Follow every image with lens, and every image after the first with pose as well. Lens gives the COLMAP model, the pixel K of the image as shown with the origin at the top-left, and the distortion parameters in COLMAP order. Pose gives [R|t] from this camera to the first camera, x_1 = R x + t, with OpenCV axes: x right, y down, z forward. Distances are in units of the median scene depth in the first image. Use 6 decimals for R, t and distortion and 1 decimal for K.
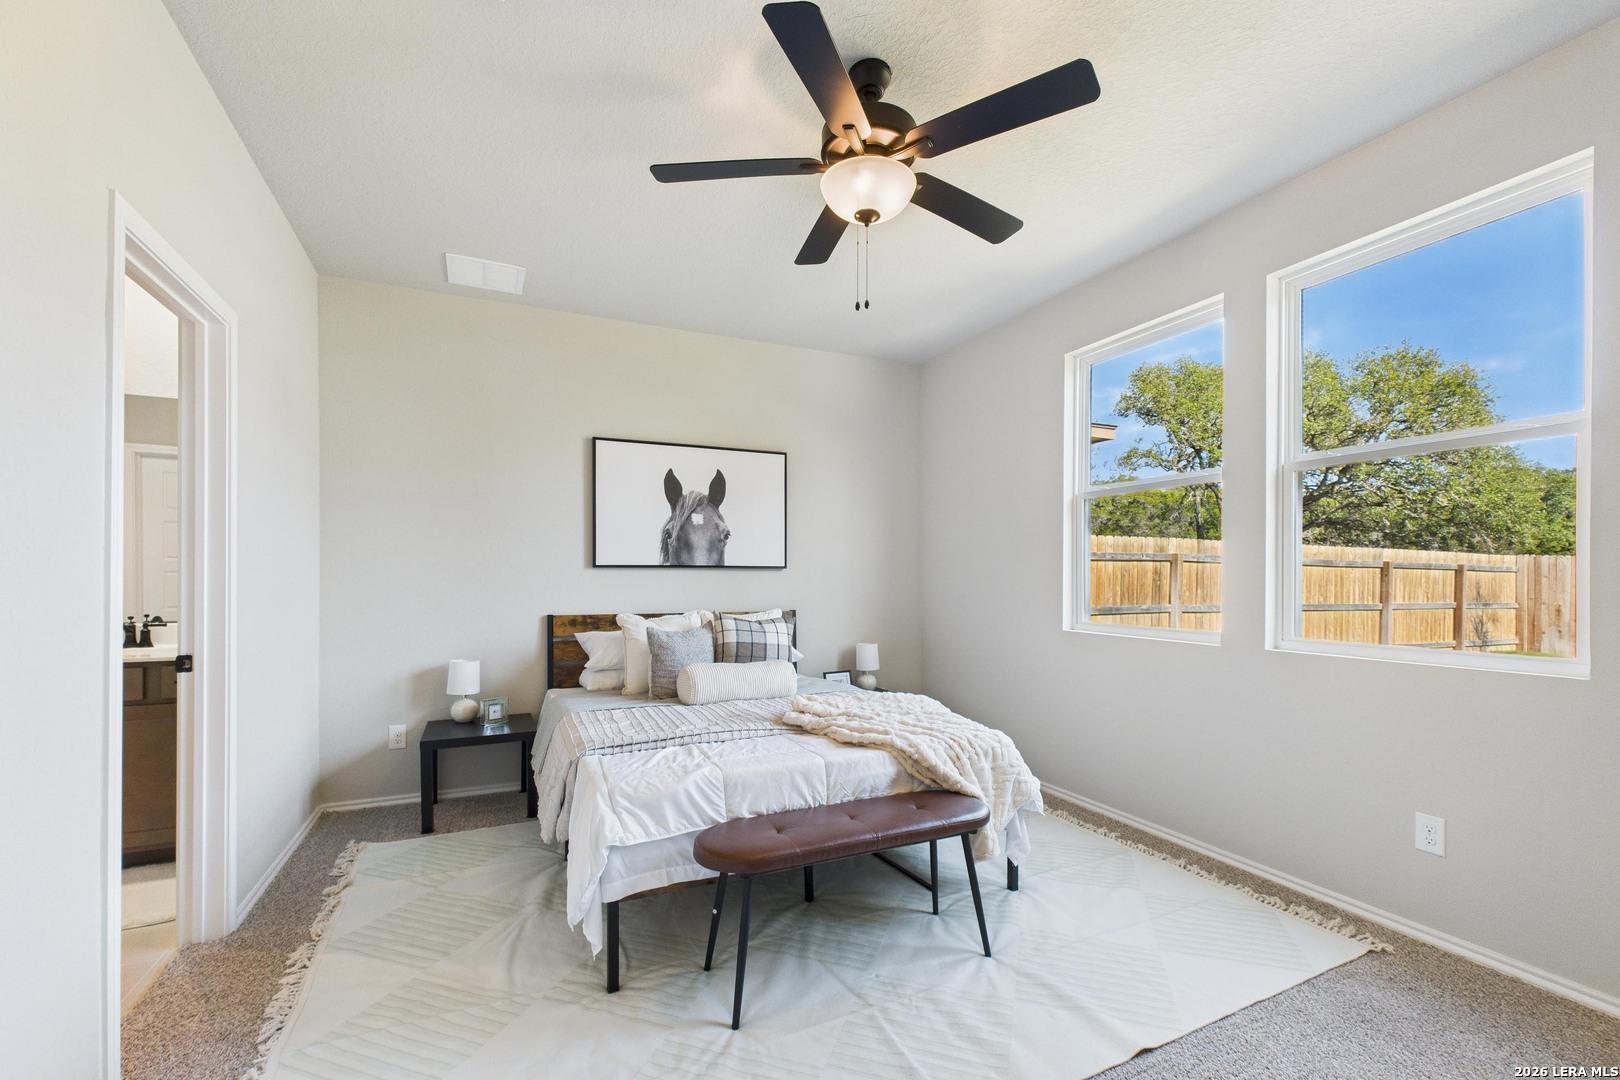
lens RADIAL K [[684.0, 0, 809.6], [0, 684.0, 575.7], [0, 0, 1]] dist [0.001223, -0.000278]
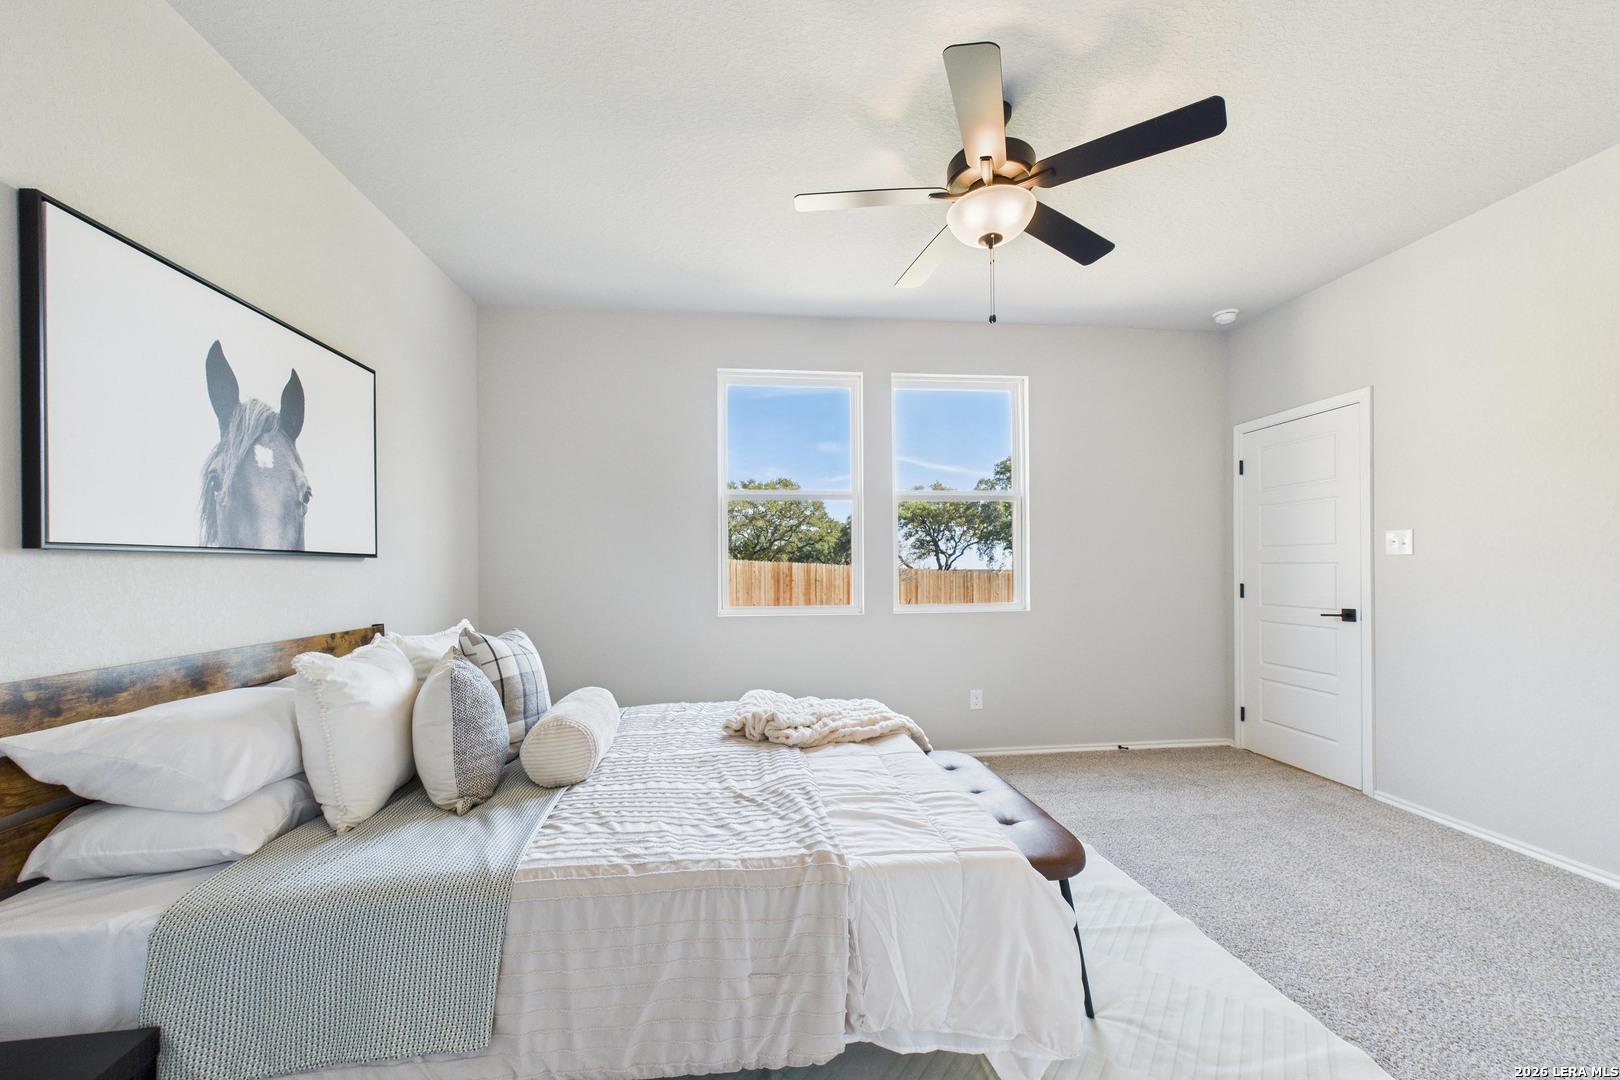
lens RADIAL K [[621.8, 0, 807.3], [0, 621.8, 561.6], [0, 0, 1]] dist [0.000339, -0.000291]
pose [[0.311650, 0.004449, 0.950187, -0.734182], [0.007093, 0.999950, -0.007009, 0.000412], [-0.950170, 0.008924, 0.311603, 0.741263]]
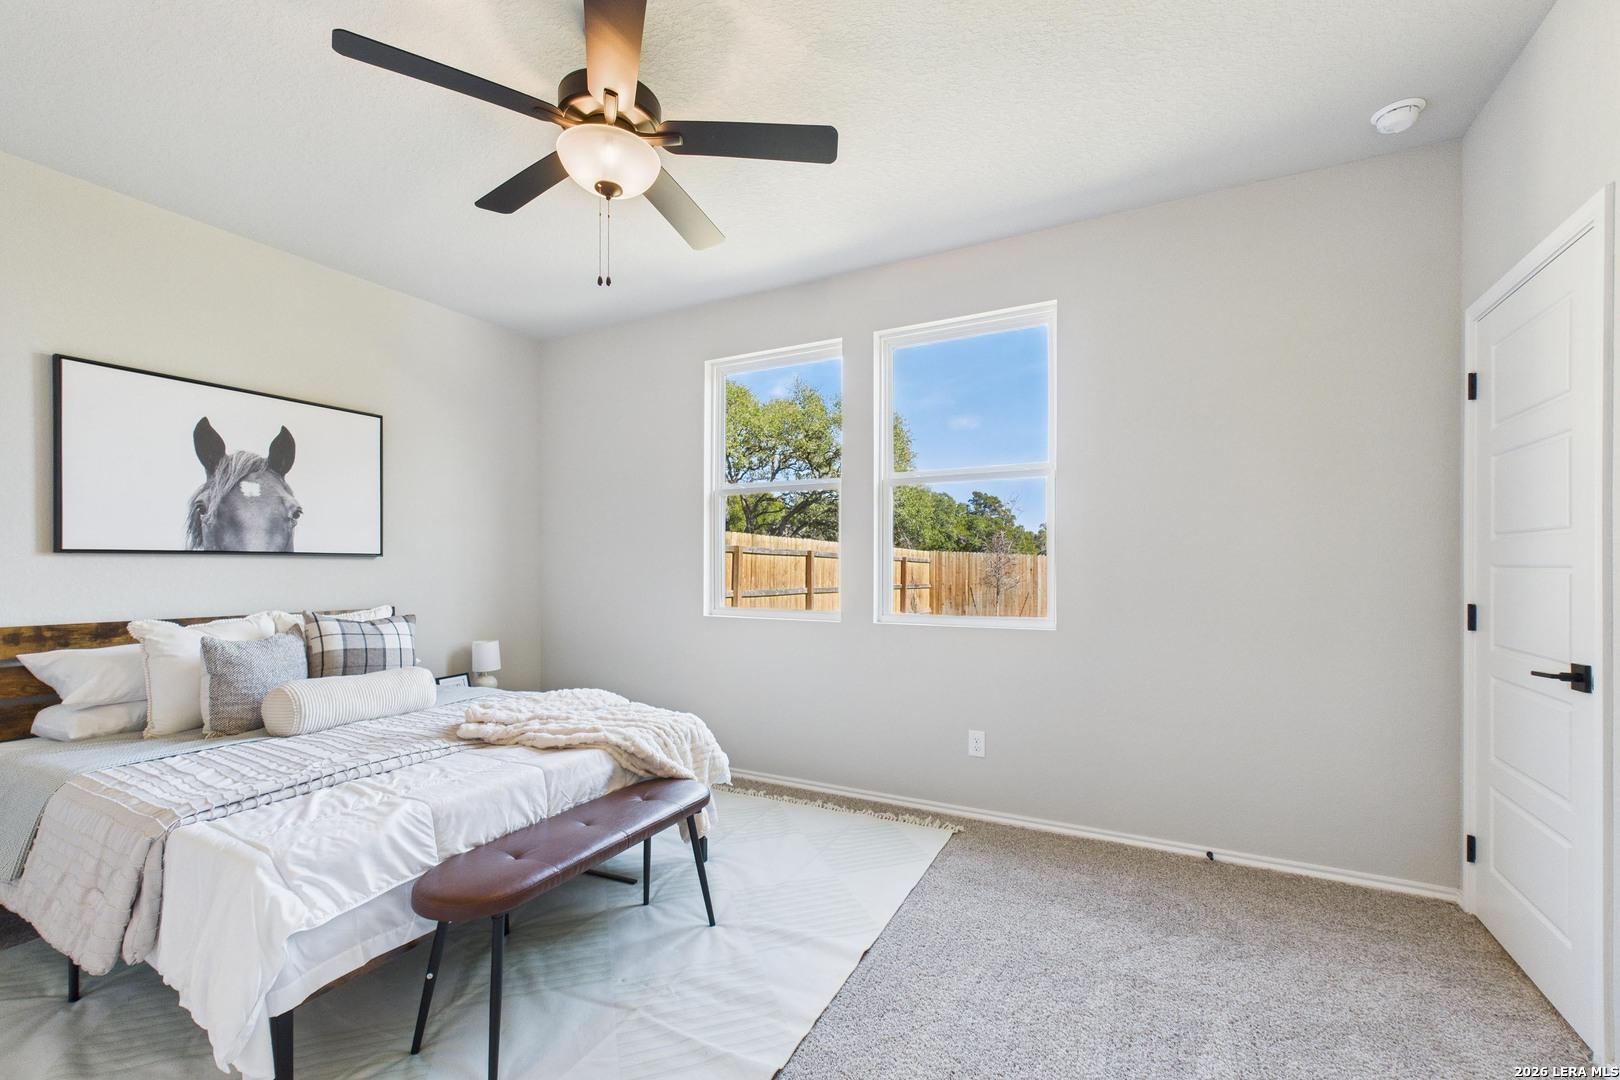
lens RADIAL K [[684.0, 0, 810.4], [0, 684.0, 564.3], [0, 0, 1]] dist [0.001223, -0.000278]
pose [[0.791692, 0.001176, 0.610919, -0.211392], [-0.000773, 0.999999, -0.000923, -0.001003], [-0.610919, 0.000258, 0.791693, 0.055868]]
